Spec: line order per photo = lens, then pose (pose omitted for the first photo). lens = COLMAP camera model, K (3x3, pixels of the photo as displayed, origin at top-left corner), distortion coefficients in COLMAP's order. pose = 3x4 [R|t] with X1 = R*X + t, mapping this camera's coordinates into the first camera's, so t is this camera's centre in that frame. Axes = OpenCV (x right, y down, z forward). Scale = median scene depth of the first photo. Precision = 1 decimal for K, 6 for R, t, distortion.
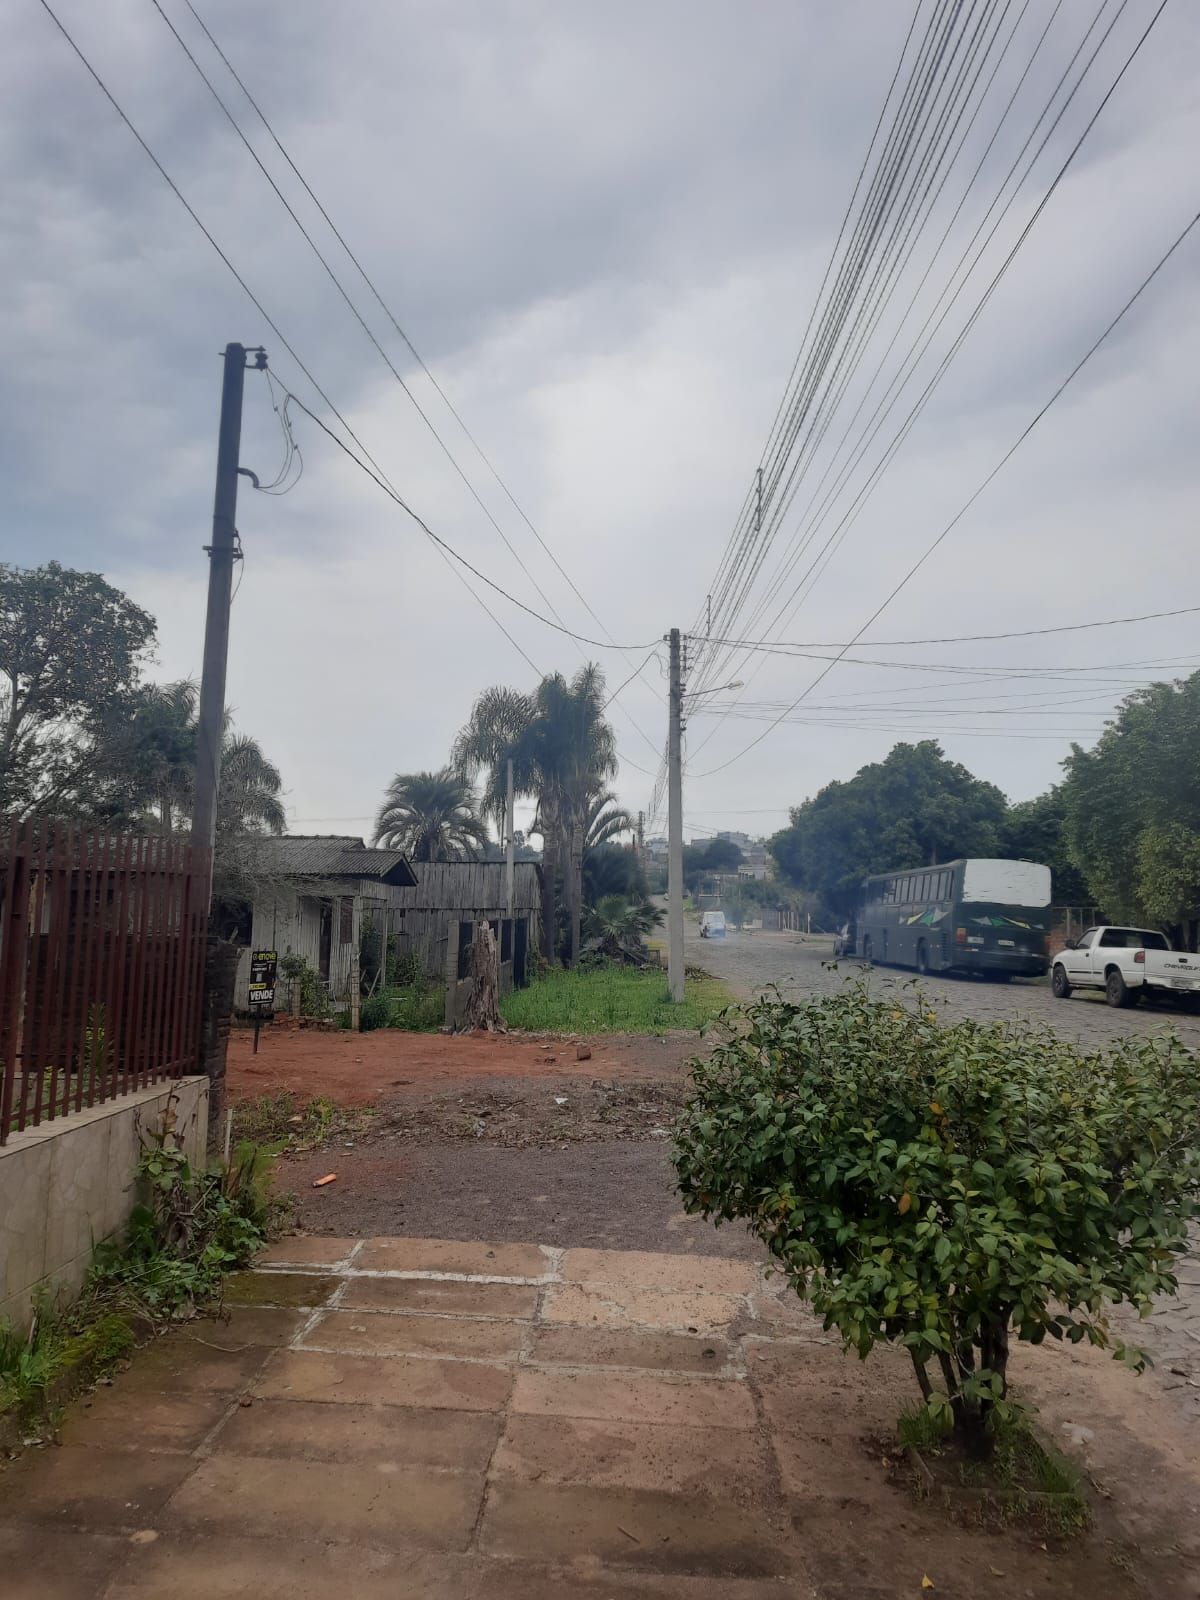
lens RADIAL K [[1167.5, 0, 600.0], [0, 1167.5, 800.0], [0, 0, 1]] dist [0.181095, -0.319813]
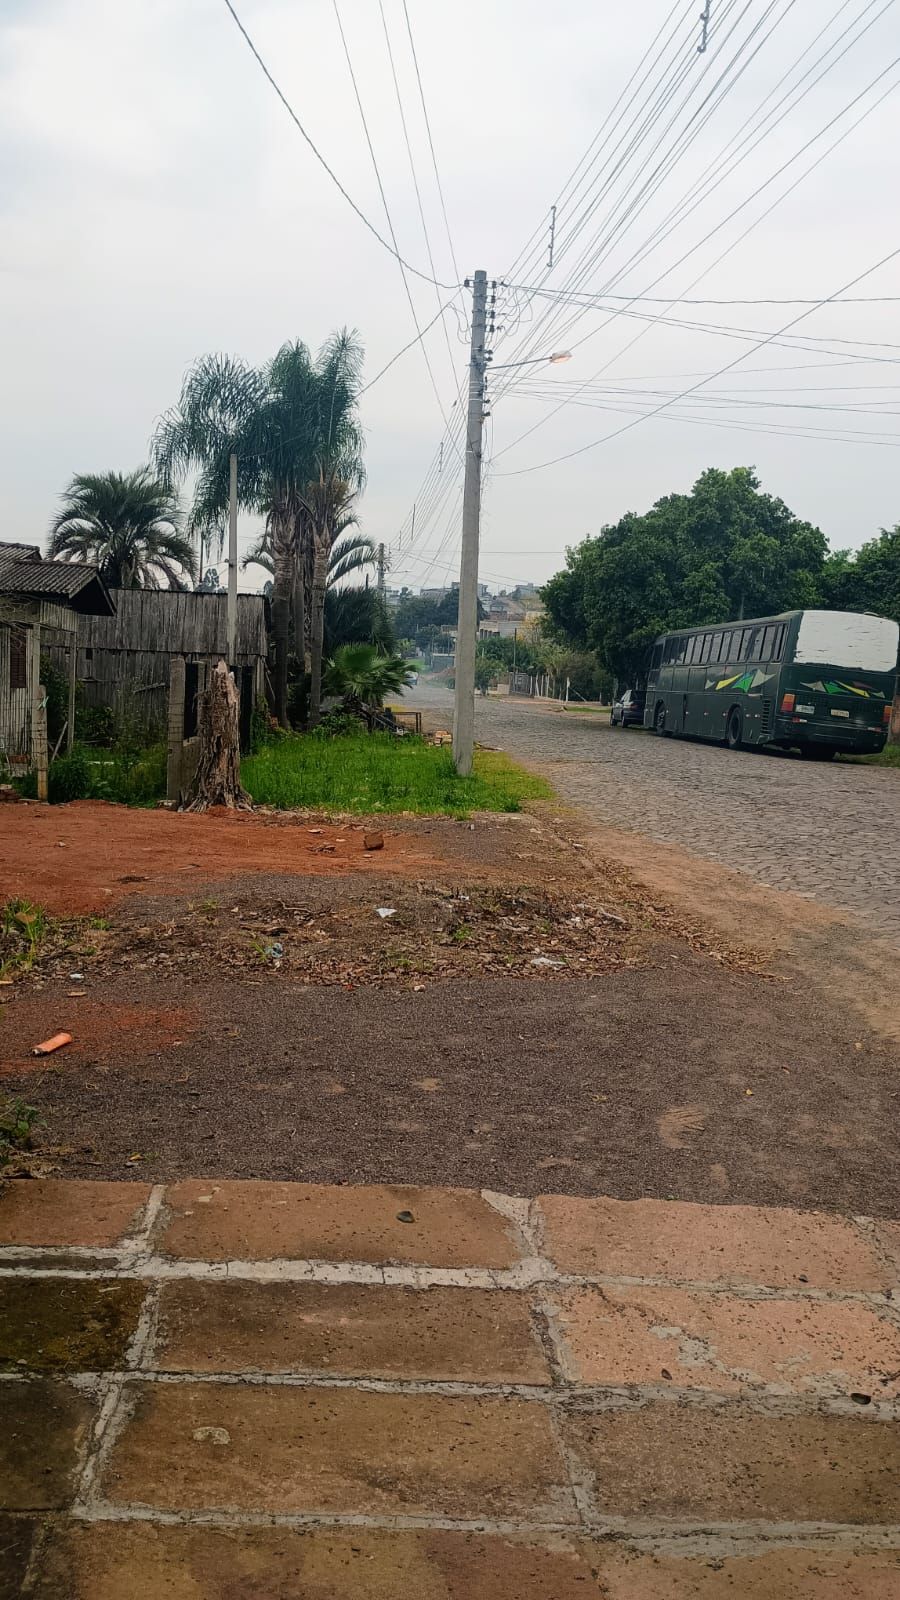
lens RADIAL K [[1296.8, 0, 450.0], [0, 1296.8, 800.0], [0, 0, 1]] dist [0.055482, -0.079108]
pose [[0.991576, 0.022439, 0.127569, -0.044157], [-0.045940, 0.981778, 0.184393, 0.024031], [-0.121107, -0.188700, 0.974539, 0.130941]]
